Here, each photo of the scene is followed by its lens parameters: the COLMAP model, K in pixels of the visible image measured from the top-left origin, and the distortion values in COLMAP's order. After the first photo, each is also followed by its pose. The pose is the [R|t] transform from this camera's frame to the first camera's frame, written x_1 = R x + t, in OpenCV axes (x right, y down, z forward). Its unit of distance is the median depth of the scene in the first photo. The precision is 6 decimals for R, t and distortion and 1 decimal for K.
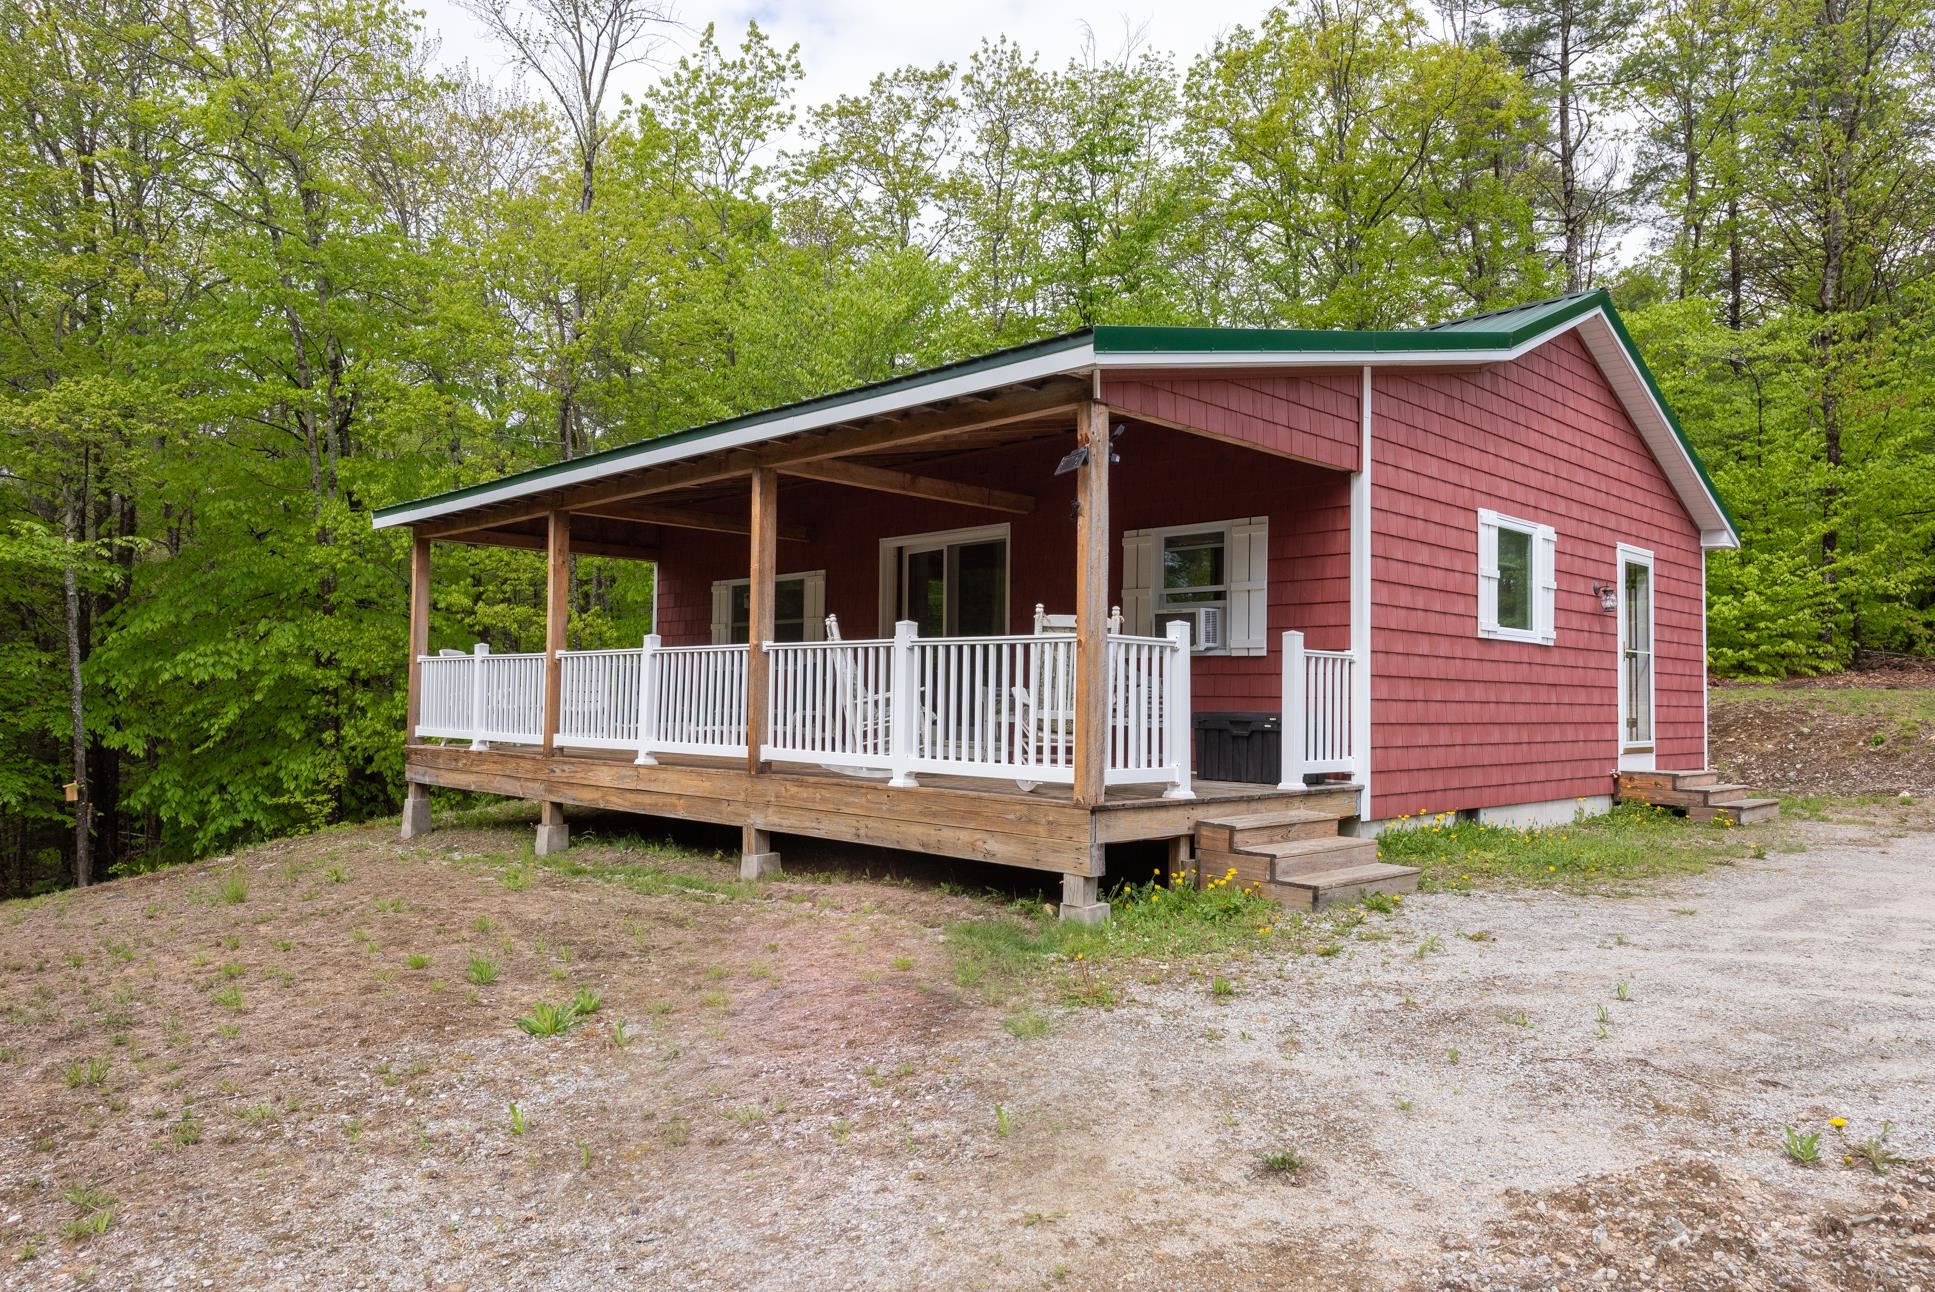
lens RADIAL K [[1293.3, 0, 967.6], [0, 1293.3, 644.0], [0, 0, 1]] dist [0.019417, -0.000522]
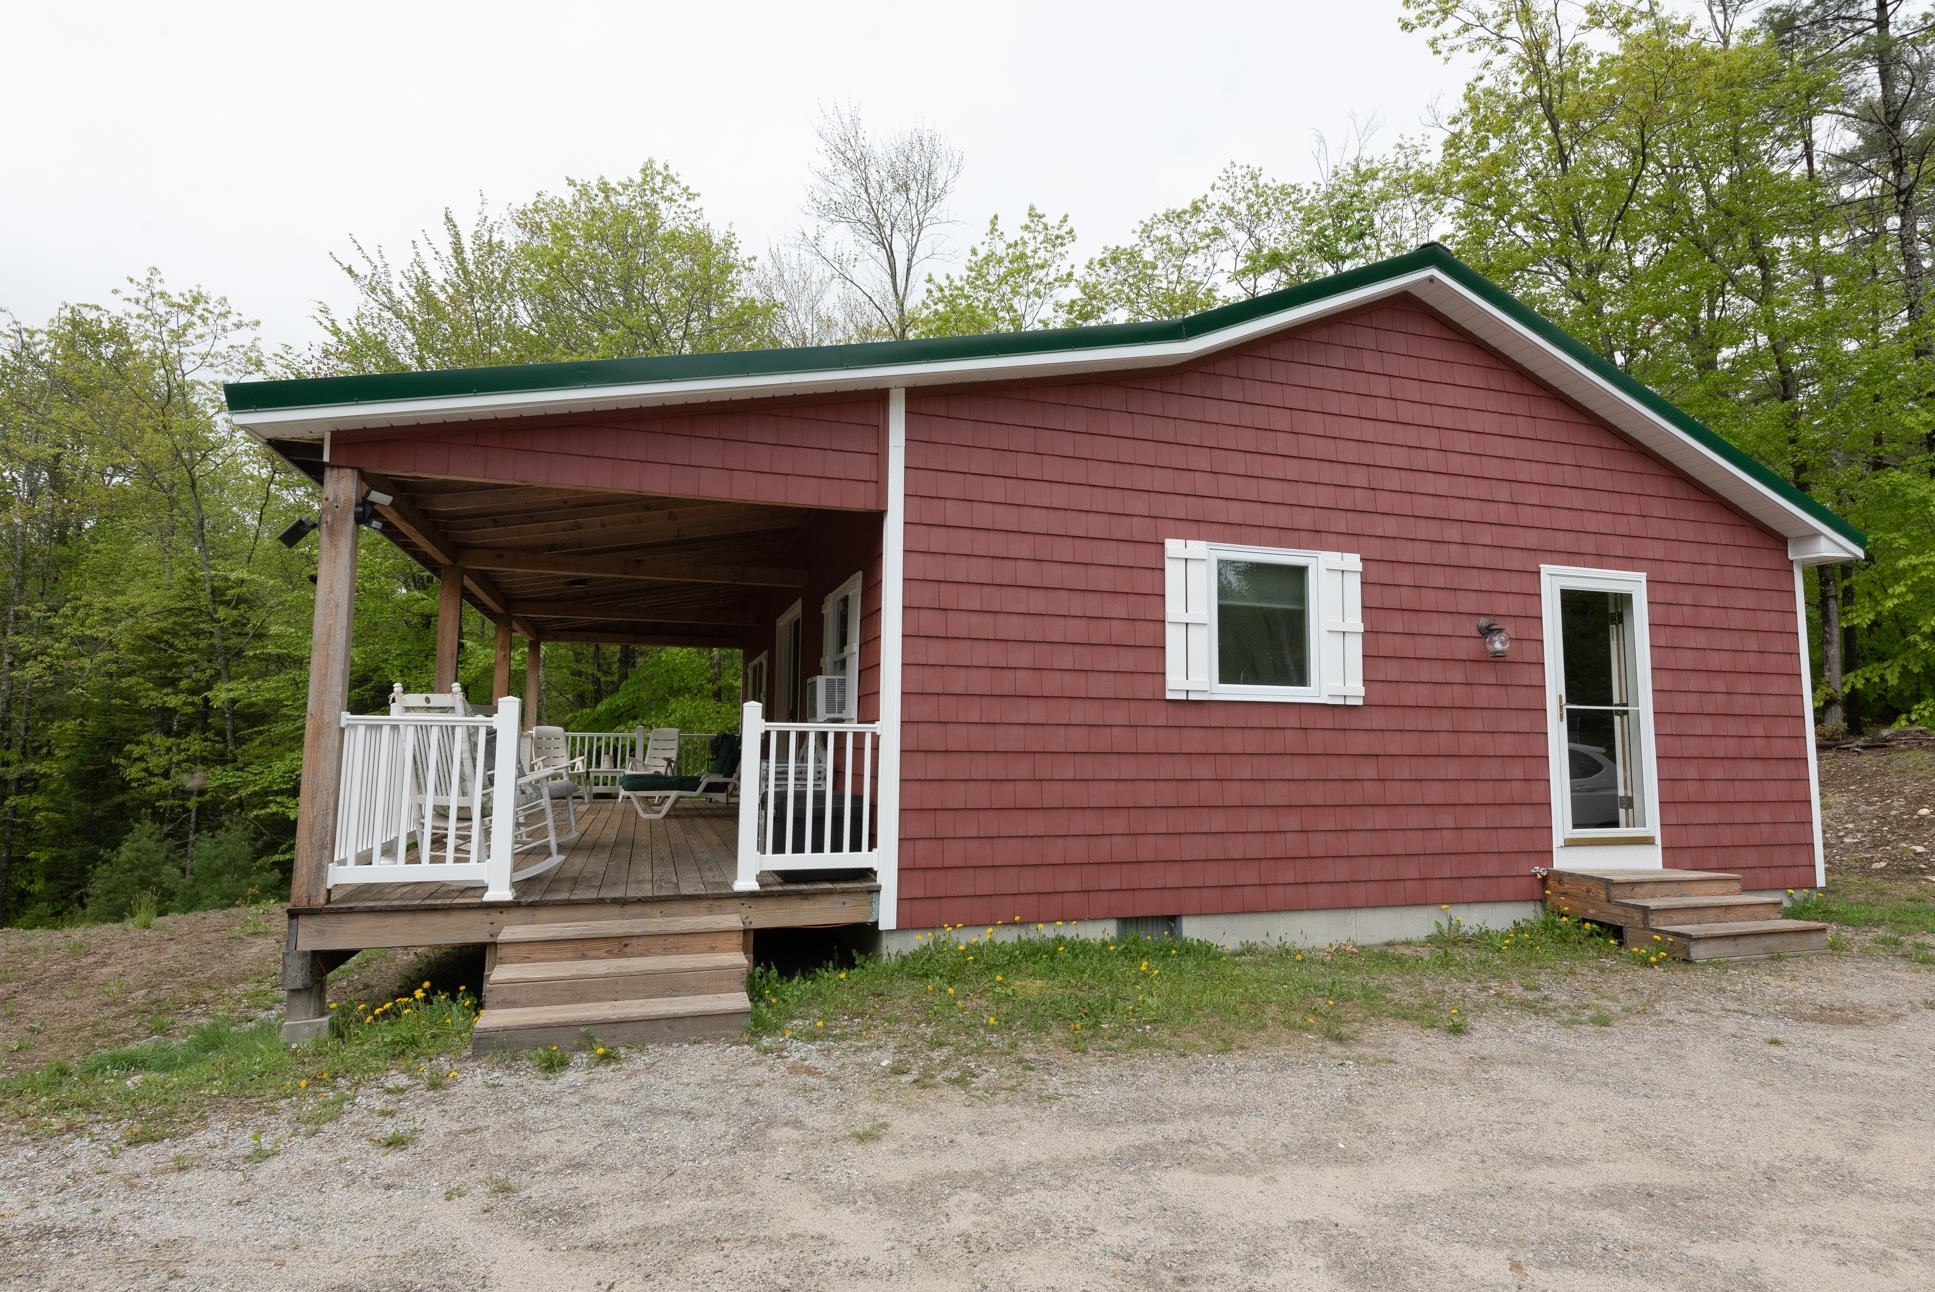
lens RADIAL K [[1002.1, 0, 967.8], [0, 1002.1, 641.6], [0, 0, 1]] dist [0.000505, -0.000081]
pose [[0.884811, -0.049048, -0.463360, 0.520426], [0.021525, 0.997685, -0.064504, -0.003004], [0.465452, 0.047100, 0.883819, 0.358269]]
